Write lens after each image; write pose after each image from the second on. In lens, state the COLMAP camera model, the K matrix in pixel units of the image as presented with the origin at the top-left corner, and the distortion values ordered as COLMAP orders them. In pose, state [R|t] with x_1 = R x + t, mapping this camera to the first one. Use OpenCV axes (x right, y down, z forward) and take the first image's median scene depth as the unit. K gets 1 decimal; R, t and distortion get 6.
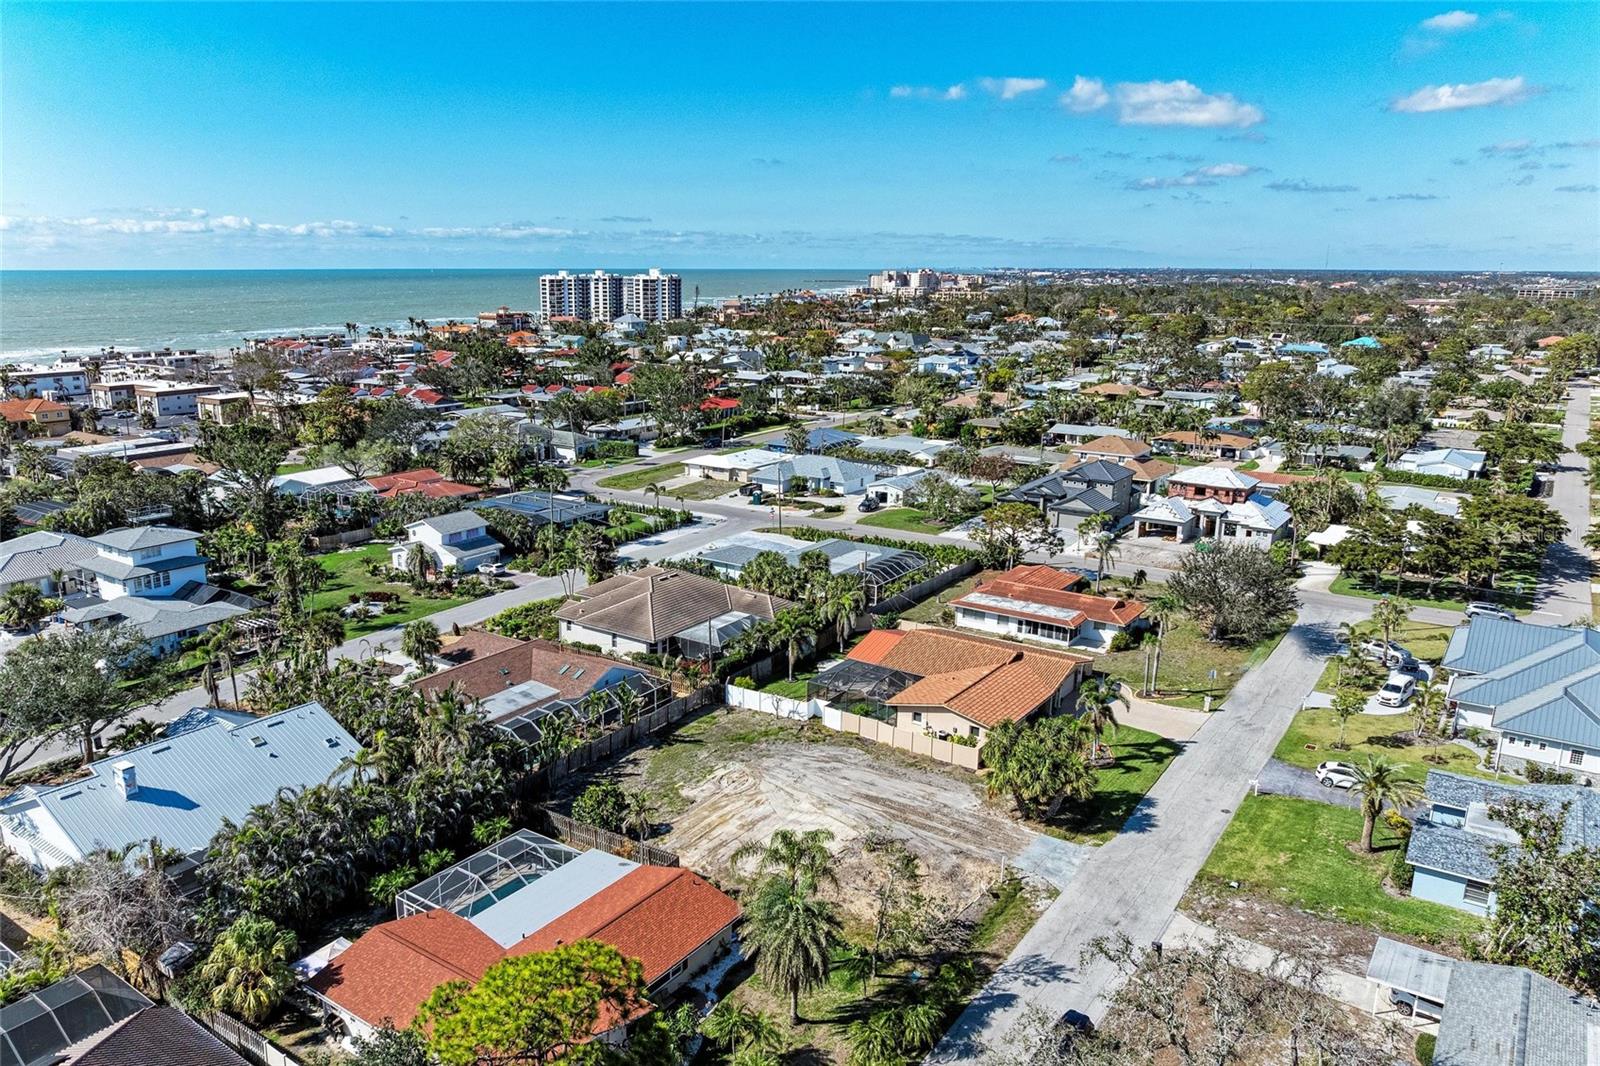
lens RADIAL K [[1128.2, 0, 800.0], [0, 1128.2, 533.0], [0, 0, 1]] dist [-0.012296, -0.001992]
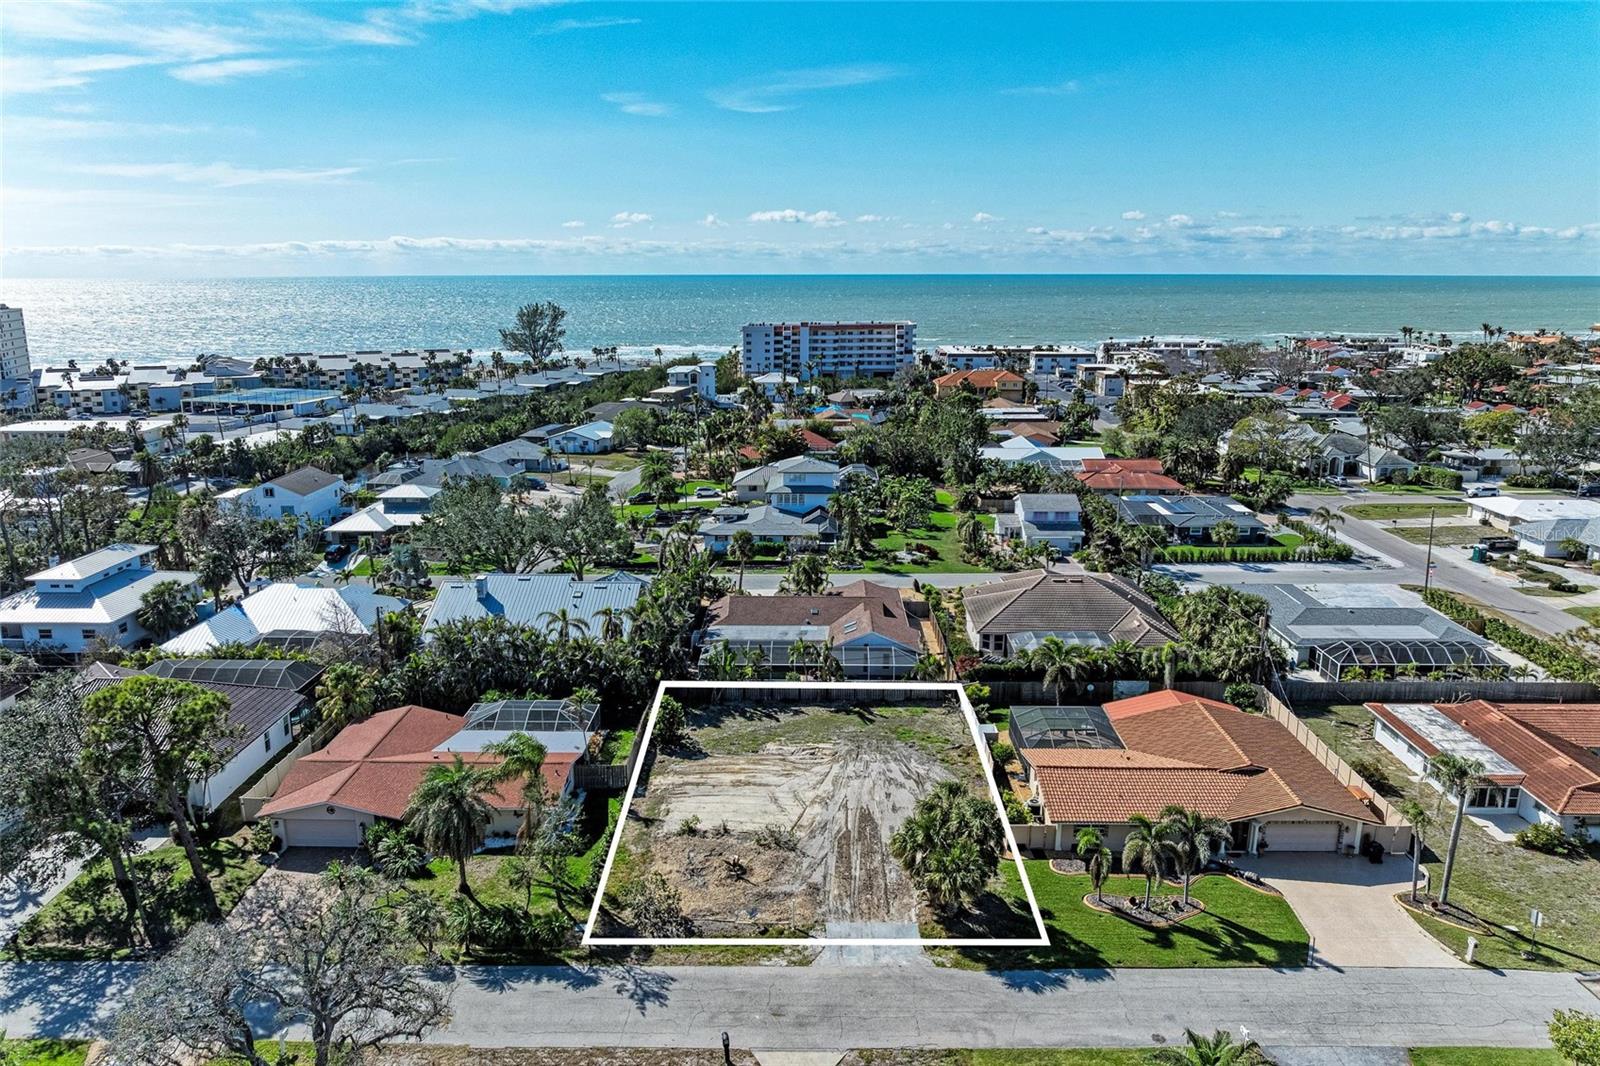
lens RADIAL K [[1130.8, 0, 781.8], [0, 1130.8, 554.1], [0, 0, 1]] dist [-0.019963, -0.003713]
pose [[0.541183, 0.200503, -0.816652, 0.406646], [-0.189940, 0.975206, 0.113560, -0.034064], [0.819173, 0.093659, 0.565848, 0.232015]]
